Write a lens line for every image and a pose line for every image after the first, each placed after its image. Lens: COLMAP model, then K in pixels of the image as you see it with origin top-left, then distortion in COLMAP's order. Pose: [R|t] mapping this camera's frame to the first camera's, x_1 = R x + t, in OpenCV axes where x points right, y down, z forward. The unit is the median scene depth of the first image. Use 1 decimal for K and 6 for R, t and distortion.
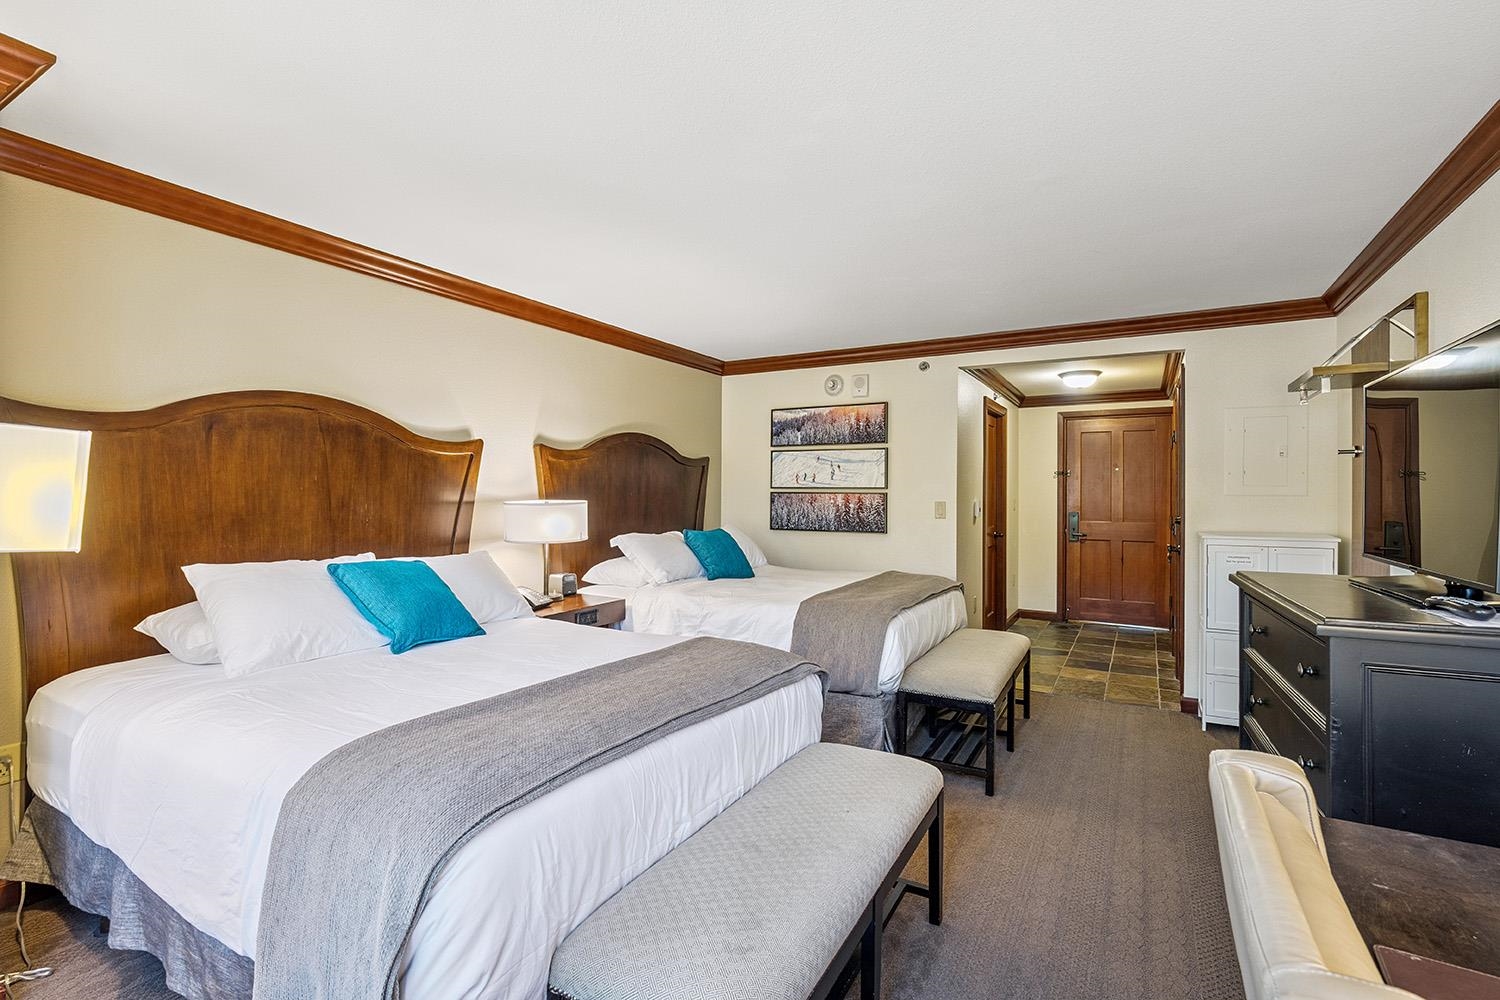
lens RADIAL K [[660.8, 0, 750.0], [0, 660.8, 500.0], [0, 0, 1]] dist [-0.000344, -0.000019]
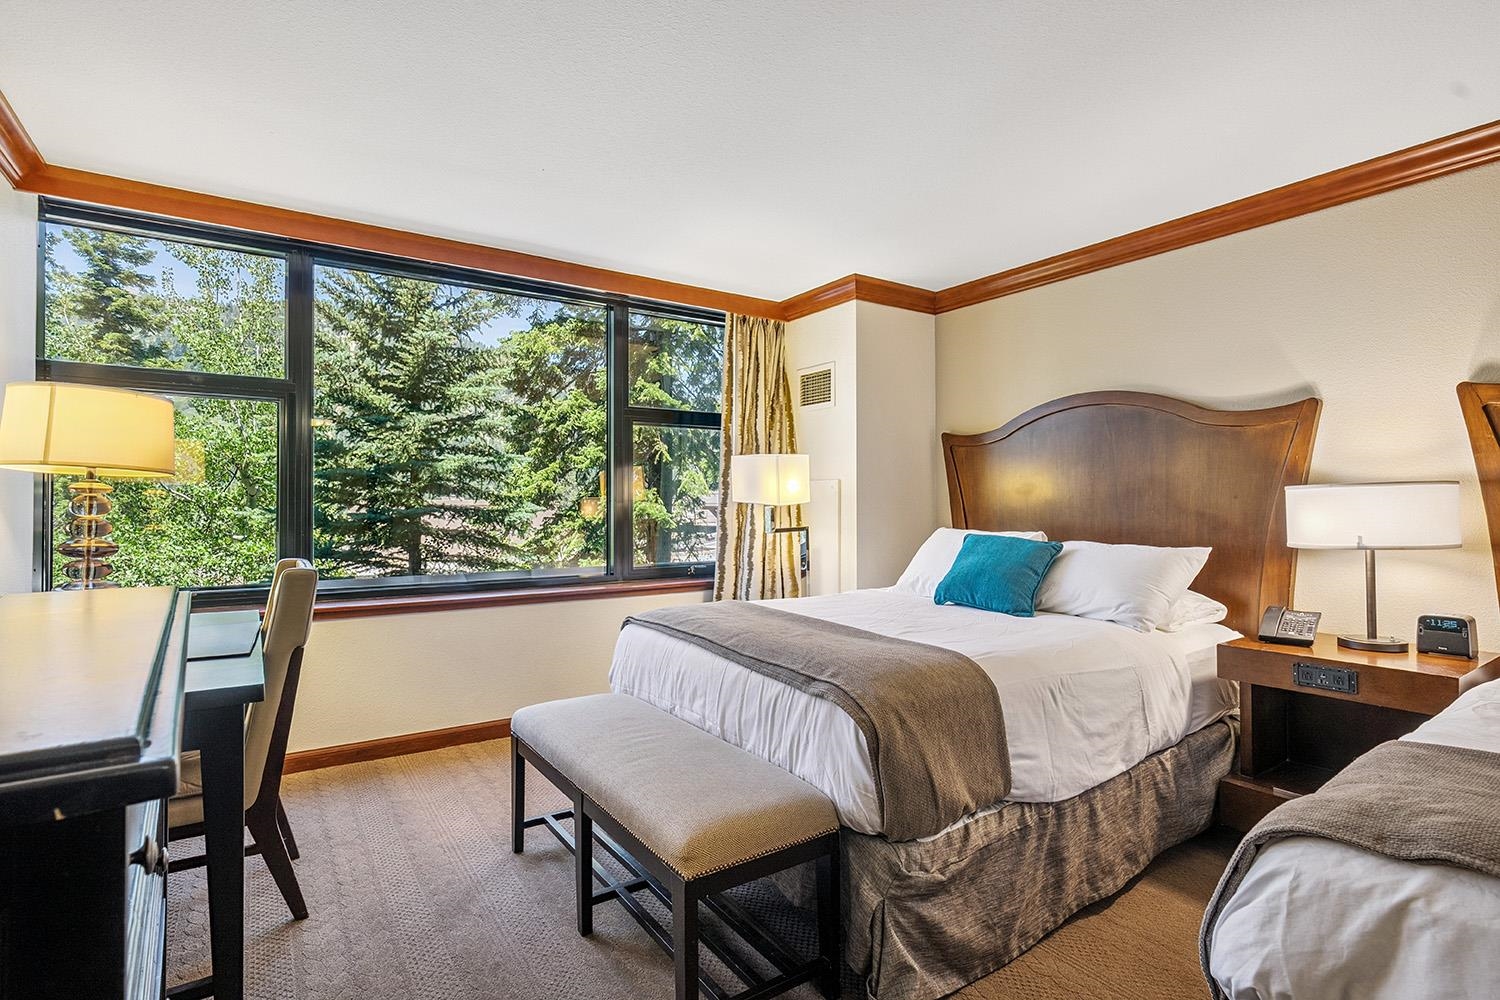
lens RADIAL K [[739.1, 0, 748.0], [0, 739.1, 493.3], [0, 0, 1]] dist [-0.000973, -0.000310]
pose [[-0.453934, -0.003321, -0.891029, 0.464940], [0.008573, 0.999930, -0.008094, 0.010348], [0.890994, -0.011313, -0.453874, 0.664110]]
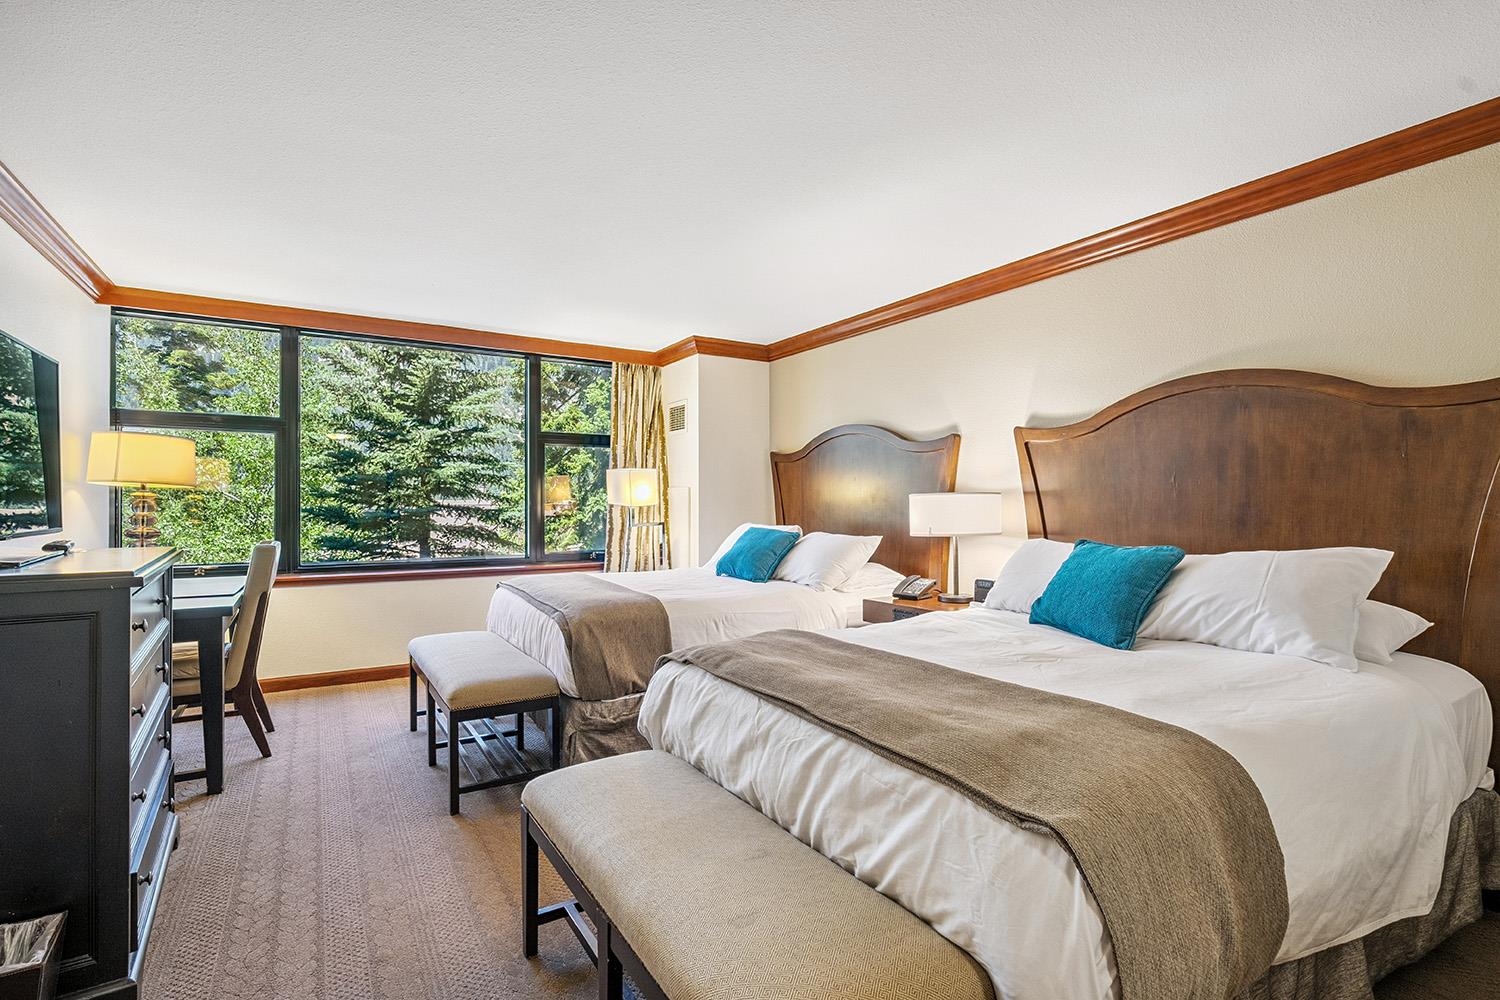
lens RADIAL K [[714.9, 0, 750.0], [0, 714.9, 500.0], [0, 0, 1]] dist [0.000838, 0.000193]
pose [[-0.489715, 0.004046, -0.871873, 0.588904], [0.007322, 0.999973, 0.000528, 0.007958], [0.871852, -0.006126, -0.489731, 1.033404]]
